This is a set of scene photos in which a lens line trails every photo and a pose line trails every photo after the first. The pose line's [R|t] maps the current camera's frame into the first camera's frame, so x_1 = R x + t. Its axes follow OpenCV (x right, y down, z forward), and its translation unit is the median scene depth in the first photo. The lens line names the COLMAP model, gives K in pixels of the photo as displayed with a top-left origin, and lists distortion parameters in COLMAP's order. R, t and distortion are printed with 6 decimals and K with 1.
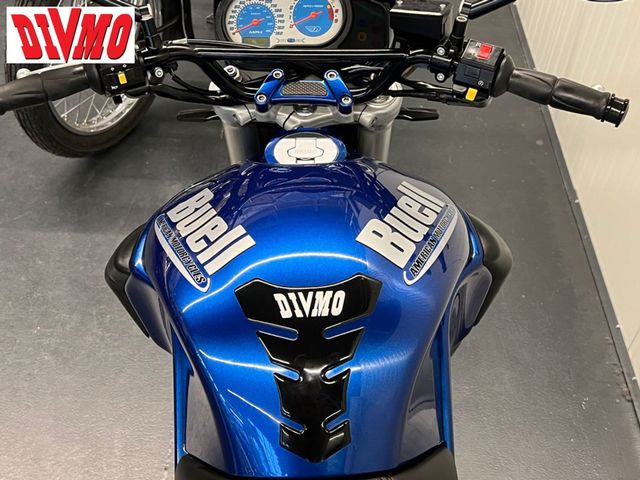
lens RADIAL K [[808.6, 0, 324.1], [0, 808.6, 241.8], [0, 0, 1]] dist [0.080068, 0.000000]
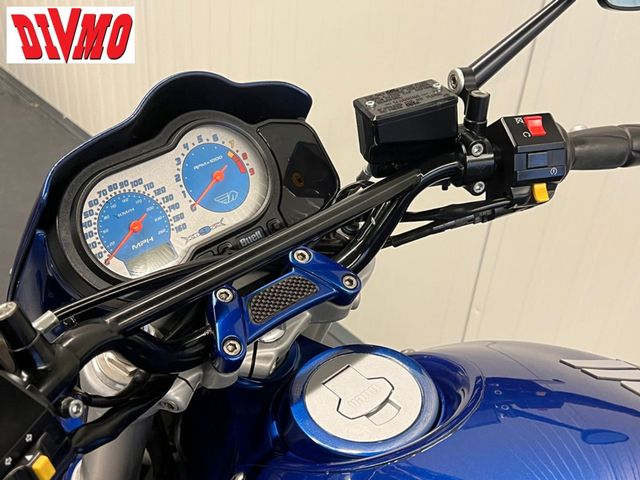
lens RADIAL K [[808.6, 0, 322.3], [0, 808.6, 244.6], [0, 0, 1]] dist [0.080068, 0.000000]
pose [[0.737286, -0.394072, 0.548742, -0.287171], [0.452924, 0.890999, 0.031313, -0.220610], [-0.501268, 0.225452, 0.835405, 0.502990]]
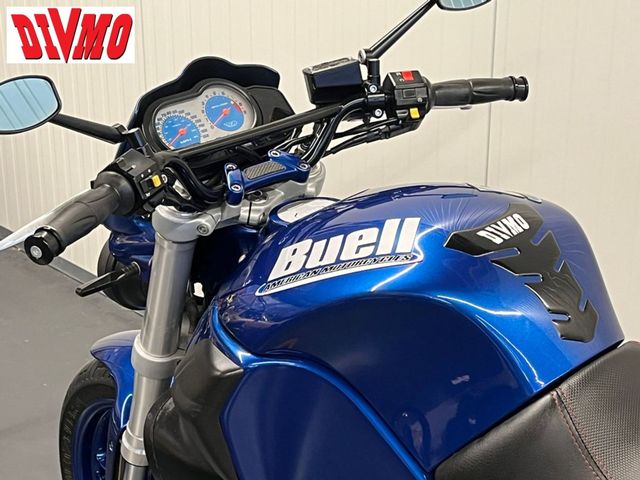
lens RADIAL K [[1247.8, 0, 320.4], [0, 1247.8, 239.6], [0, 0, 1]] dist [0.180225, 0.000000]
pose [[0.746280, -0.295044, 0.596670, -0.882014], [0.499624, 0.840591, -0.209242, 0.228952], [-0.439820, 0.454264, 0.774728, -0.162395]]
